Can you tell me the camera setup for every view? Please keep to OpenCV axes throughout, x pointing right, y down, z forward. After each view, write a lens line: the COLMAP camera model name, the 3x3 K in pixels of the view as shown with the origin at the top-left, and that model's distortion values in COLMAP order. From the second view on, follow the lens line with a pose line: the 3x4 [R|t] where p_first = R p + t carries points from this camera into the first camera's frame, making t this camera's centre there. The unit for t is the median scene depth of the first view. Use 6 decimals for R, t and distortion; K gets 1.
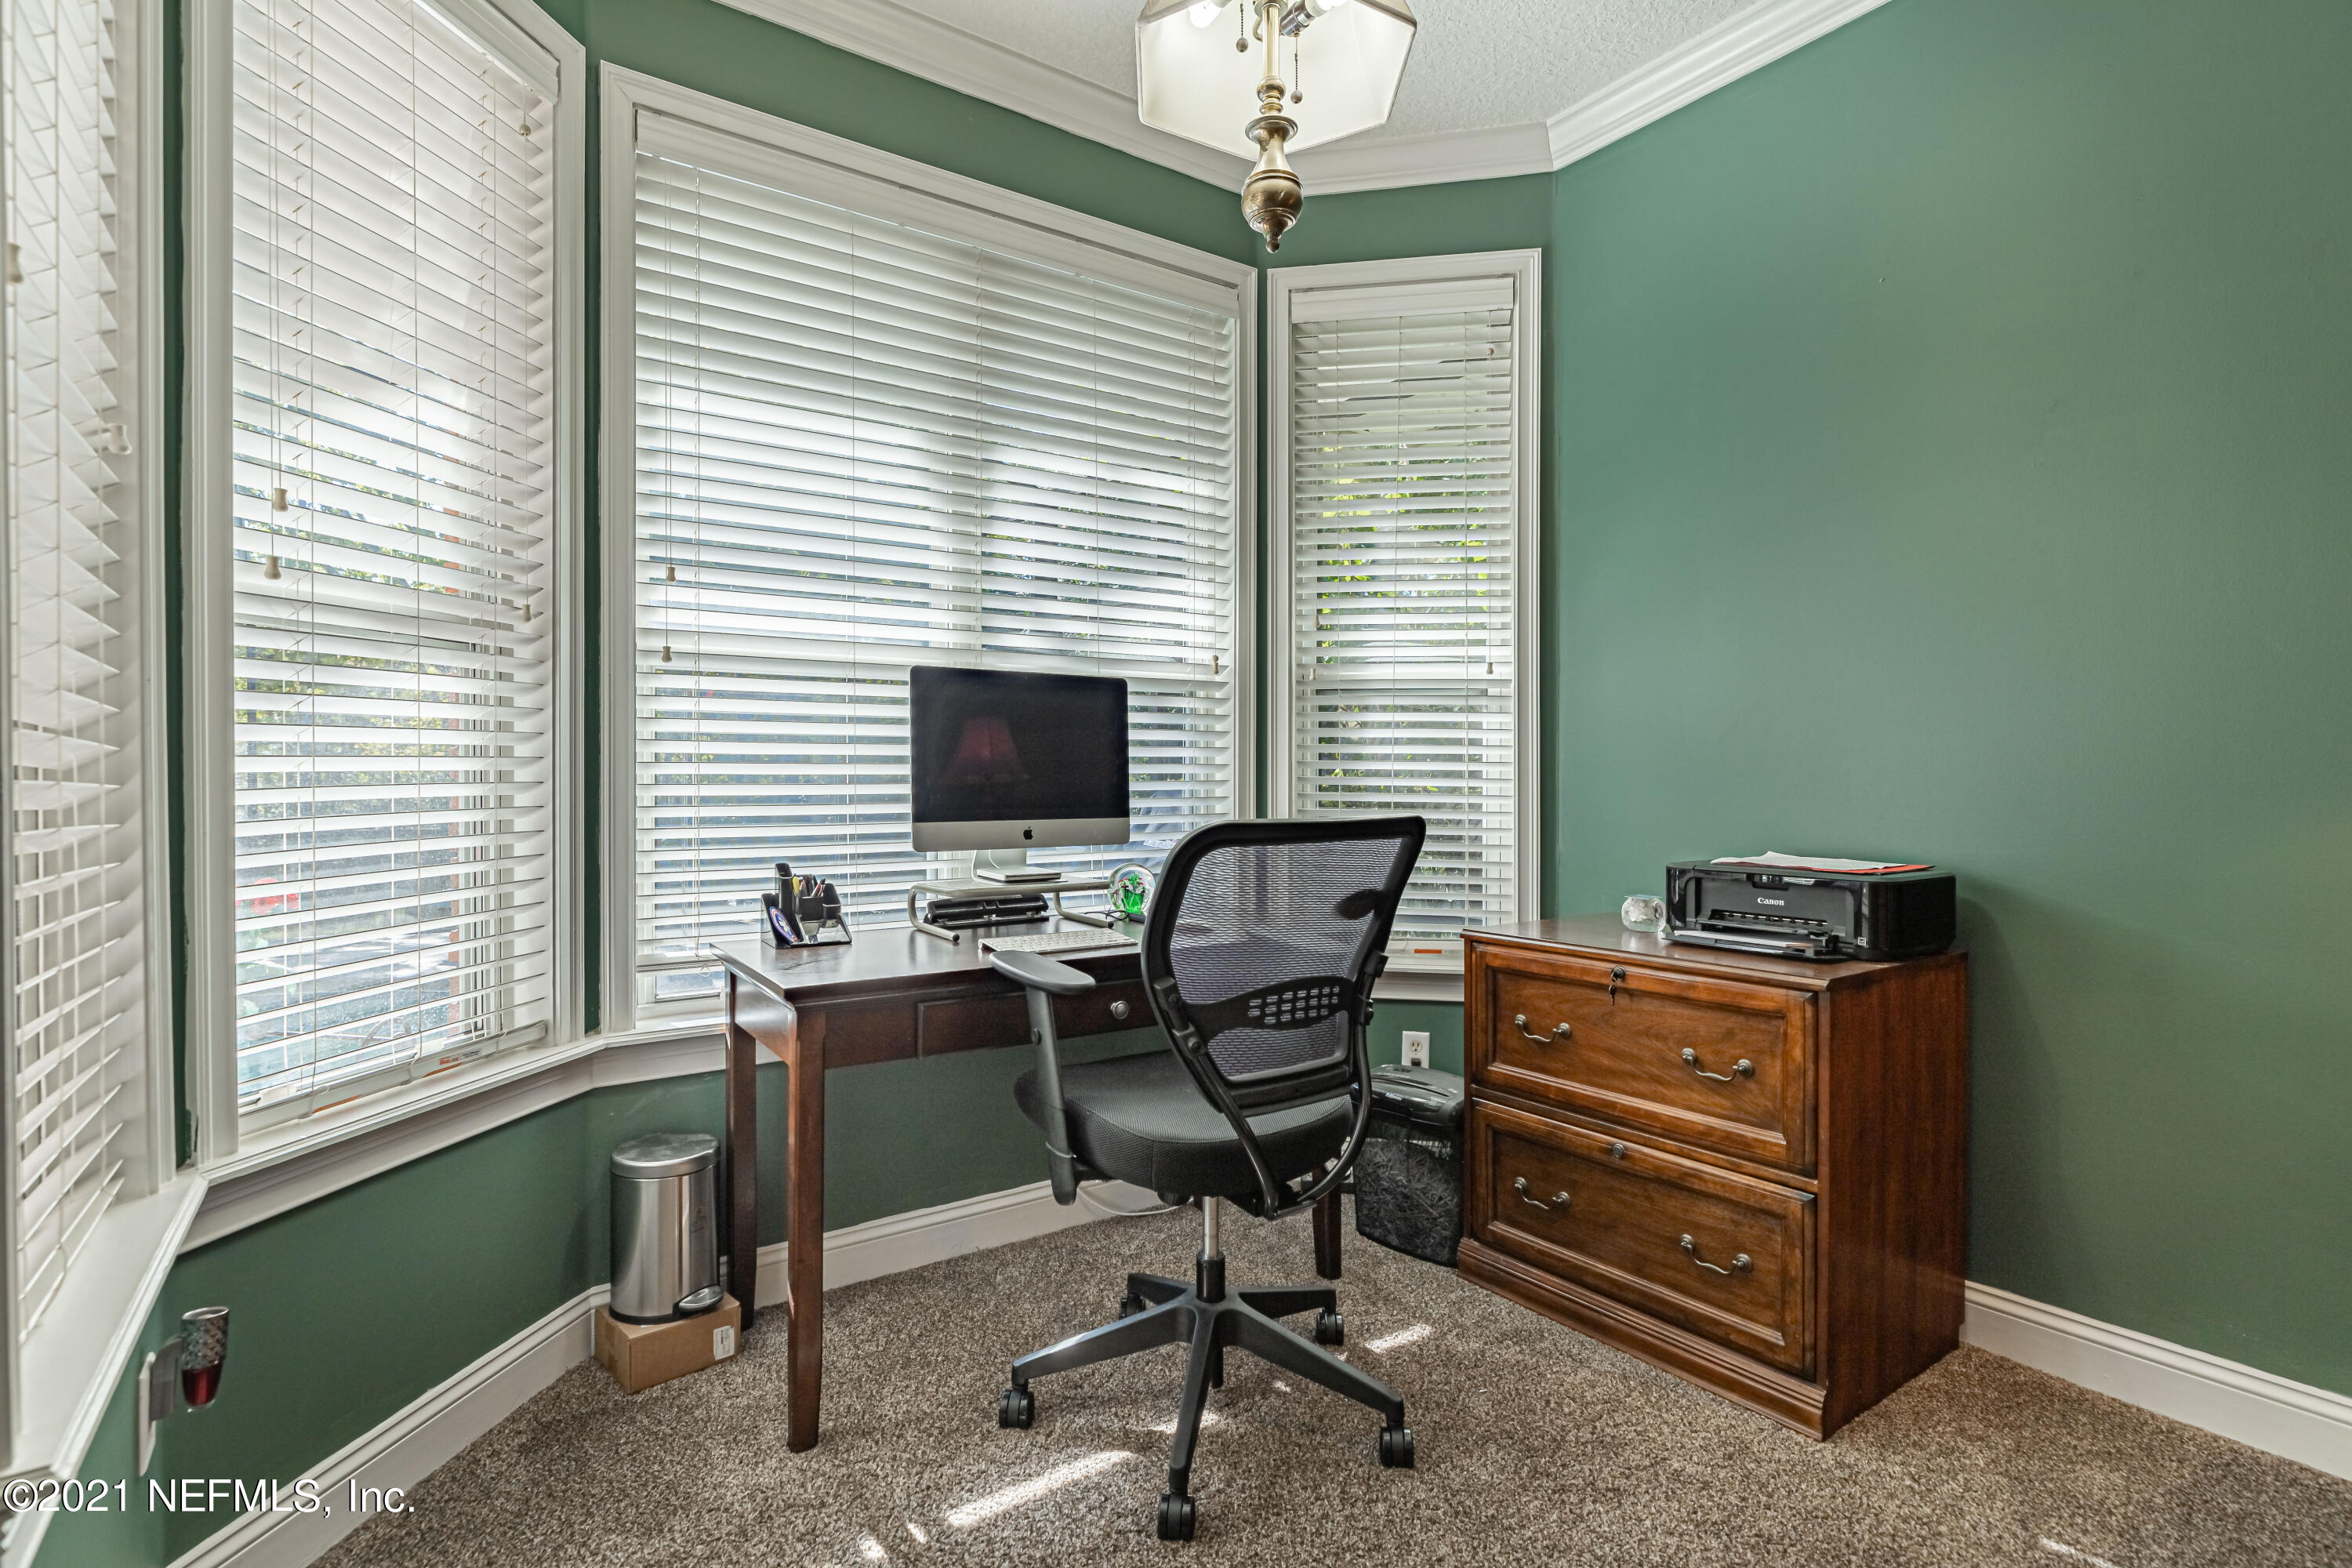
lens RADIAL K [[1158.2, 0, 1170.4], [0, 1158.2, 783.9], [0, 0, 1]] dist [-0.004963, -0.000027]
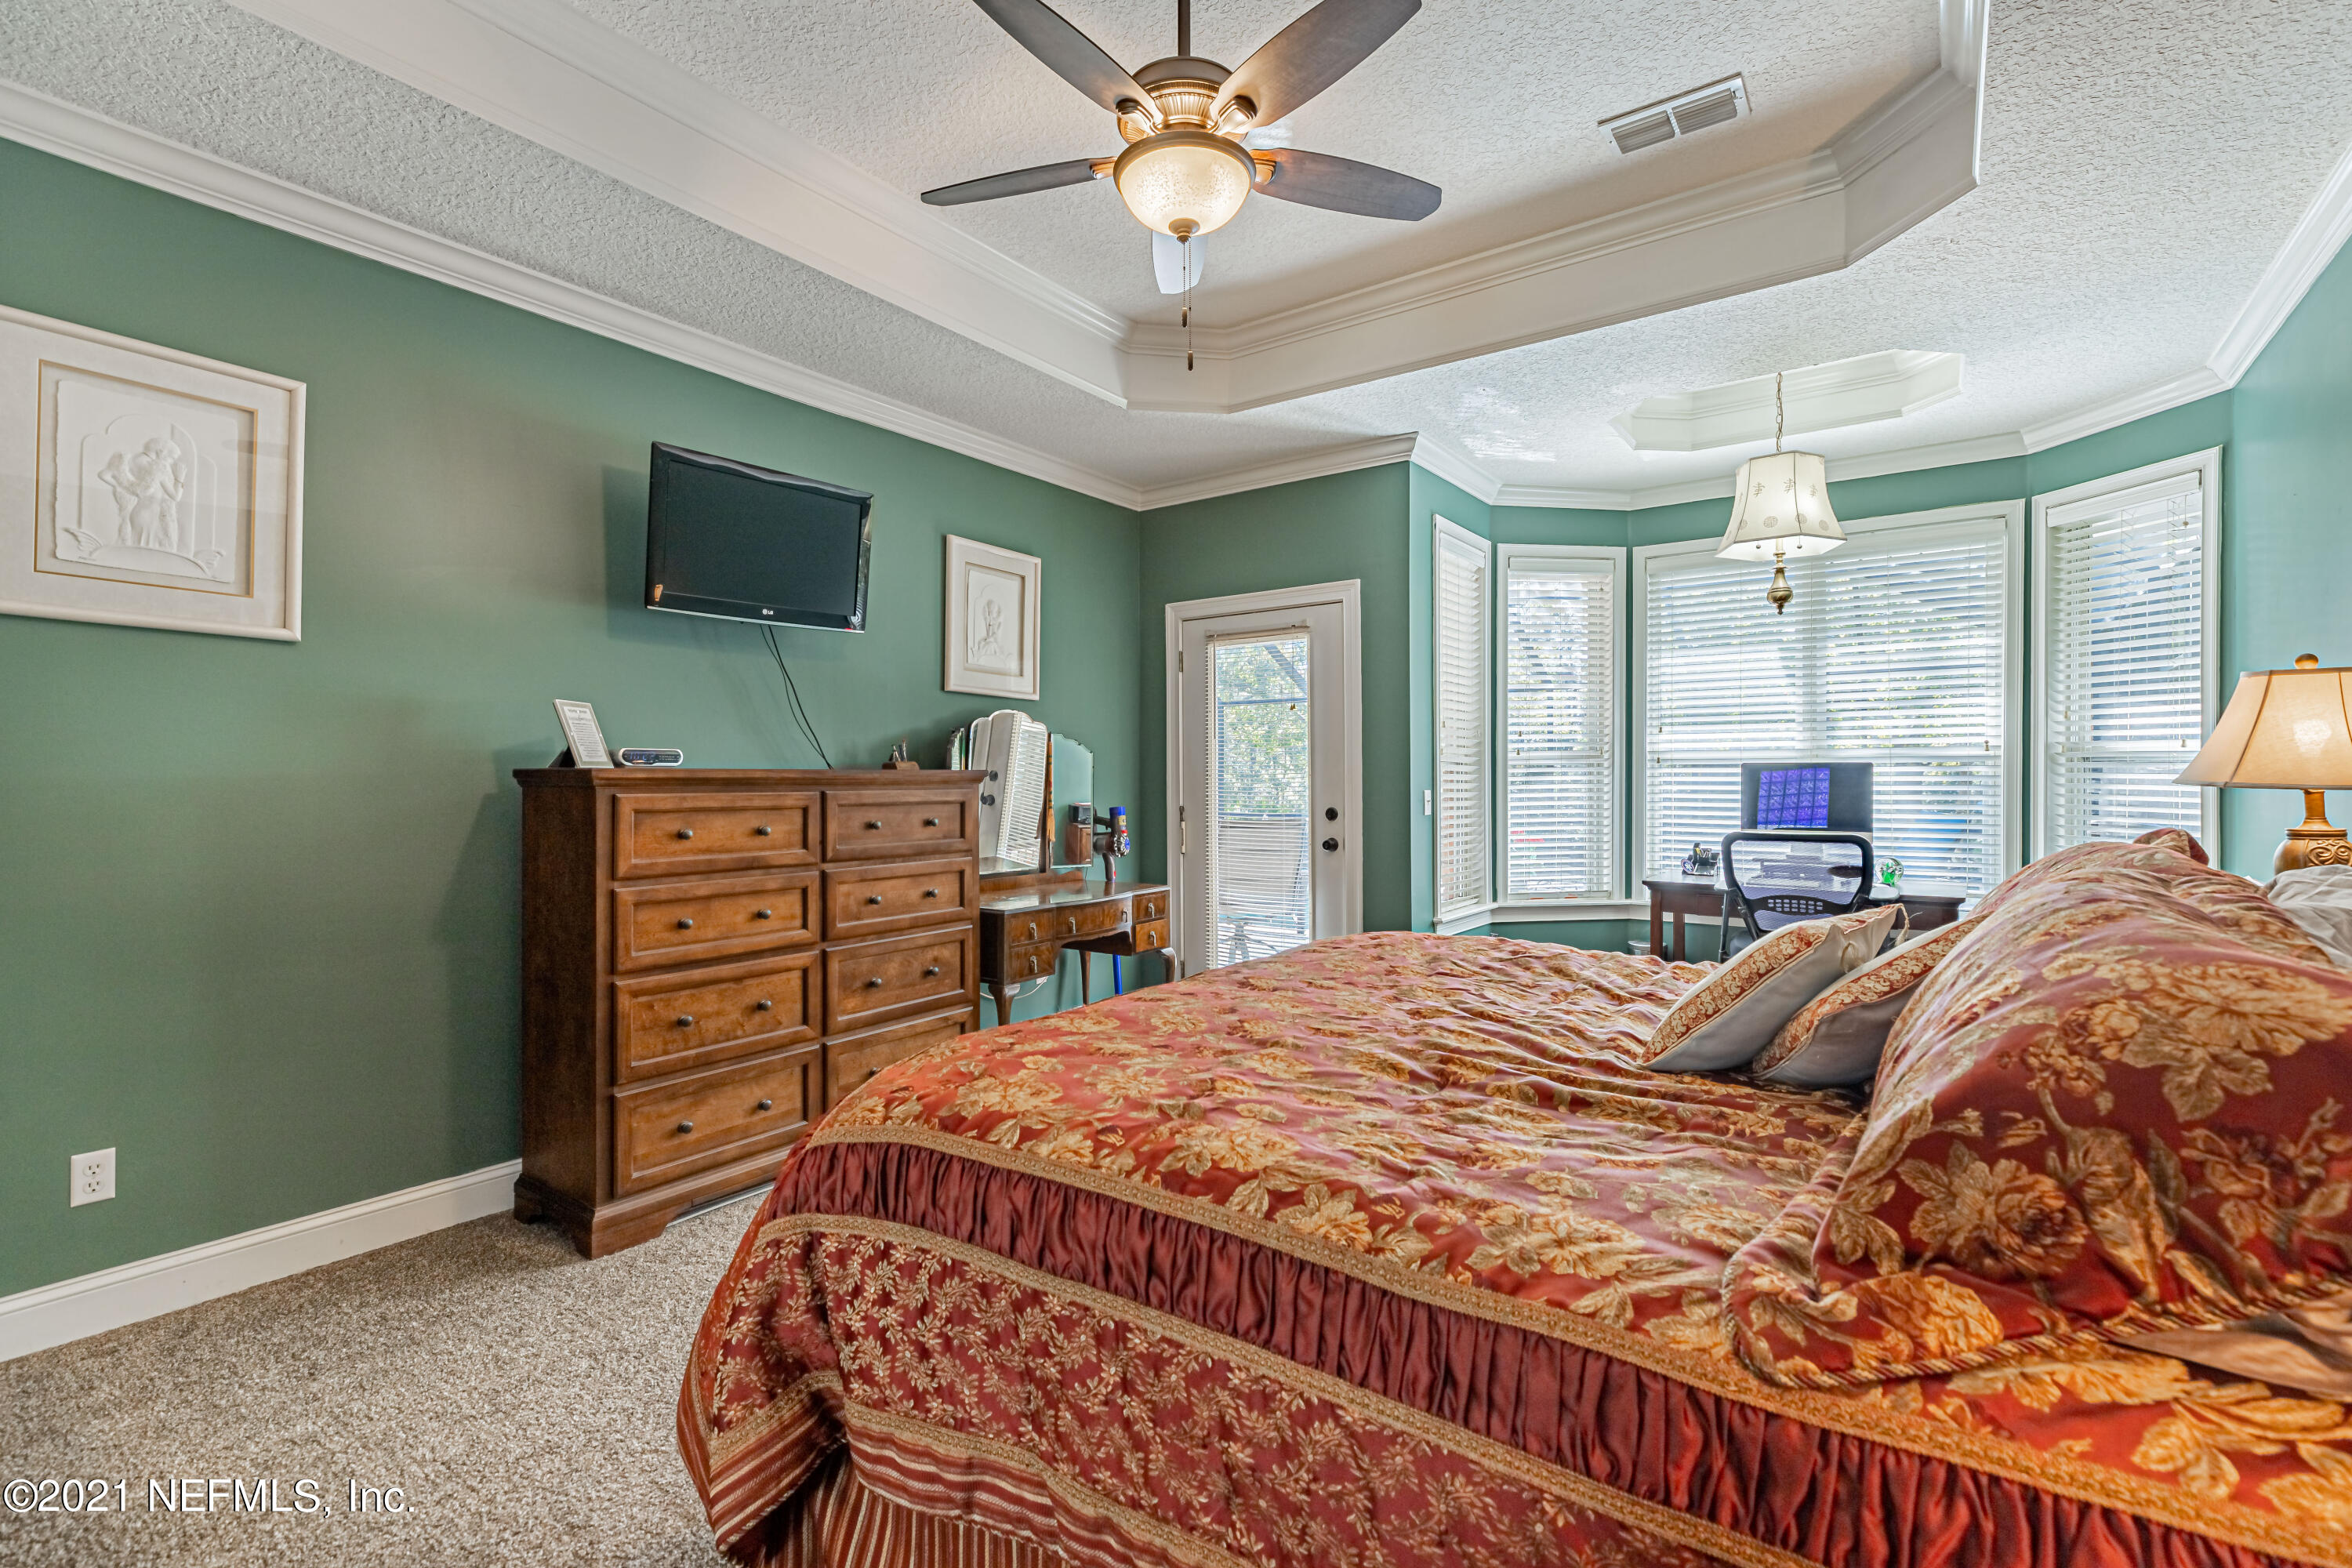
lens RADIAL K [[1054.1, 0, 1177.2], [0, 1054.1, 779.9], [0, 0, 1]] dist [0.002612, -0.000409]
pose [[0.331875, 0.003124, -0.943318, 1.475278], [-0.005285, 0.999985, 0.001452, -0.064976], [0.943309, 0.004504, 0.331886, -0.836461]]
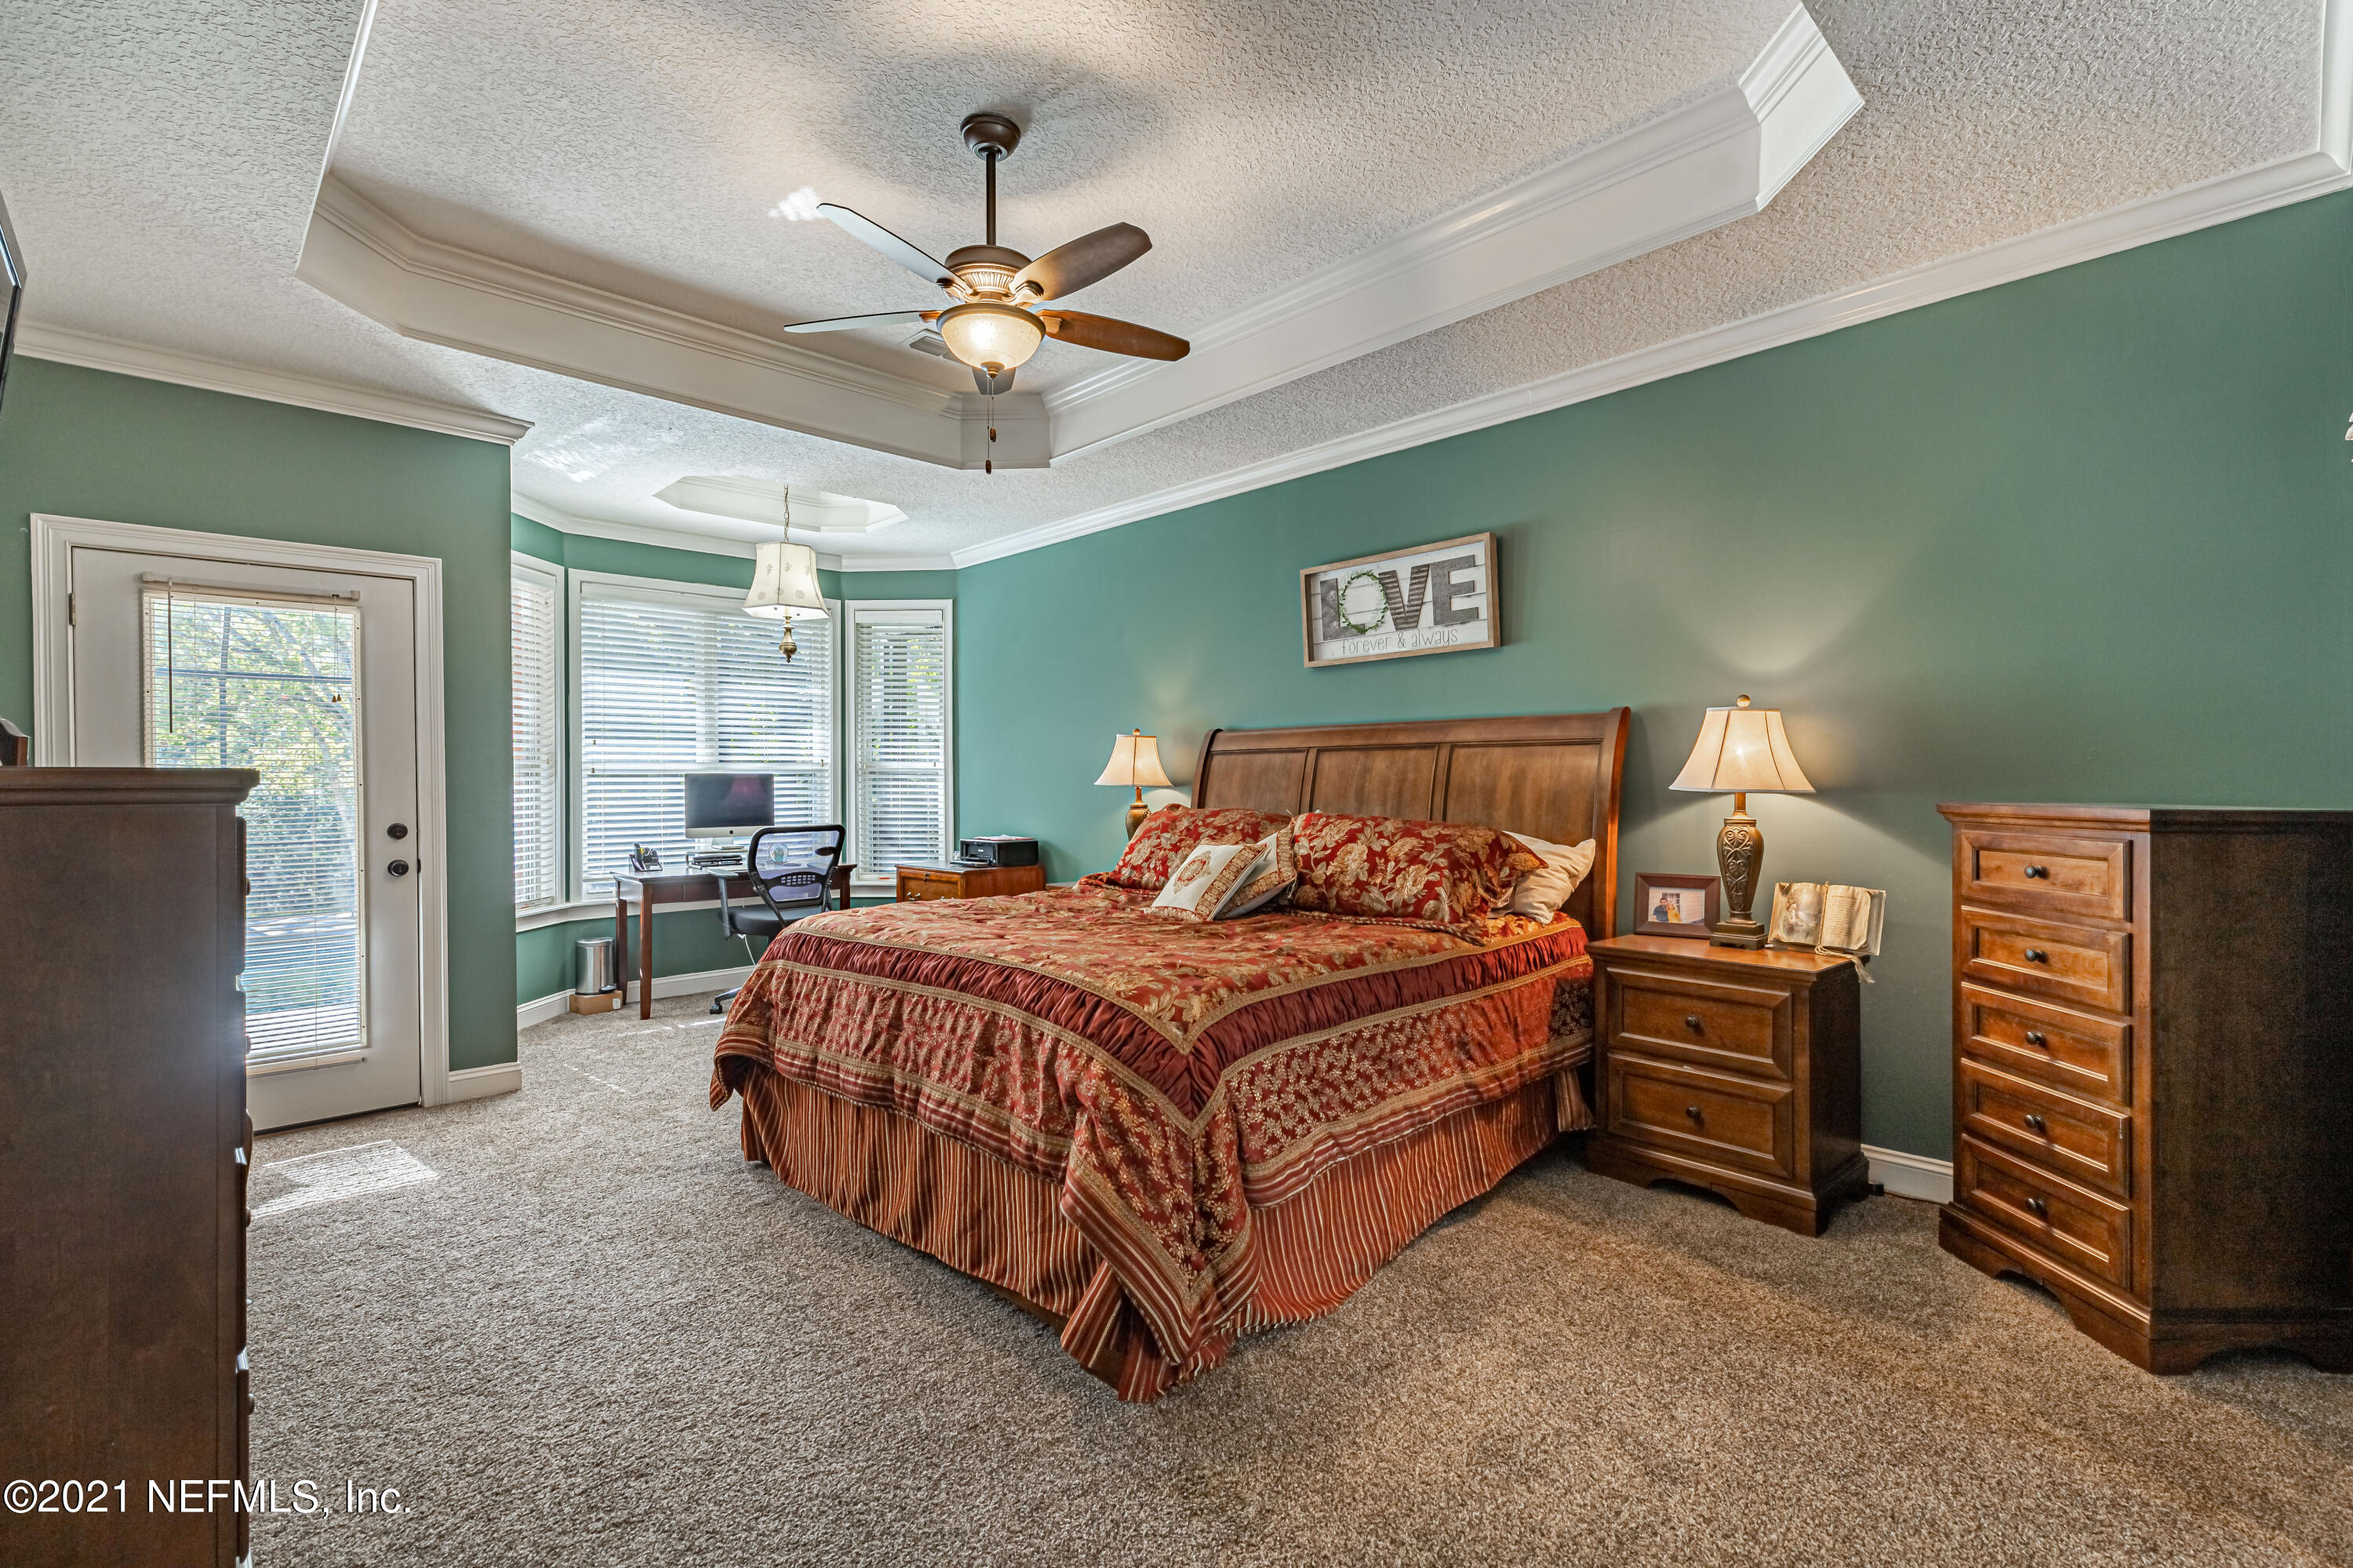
lens RADIAL K [[1054.6, 0, 1174.0], [0, 1054.6, 782.8], [0, 0, 1]] dist [0.002612, -0.000409]
pose [[0.988069, -0.006865, 0.153861, 0.582750], [0.007868, 0.999952, -0.005916, -0.055308], [-0.153813, 0.007056, 0.988075, -1.801490]]
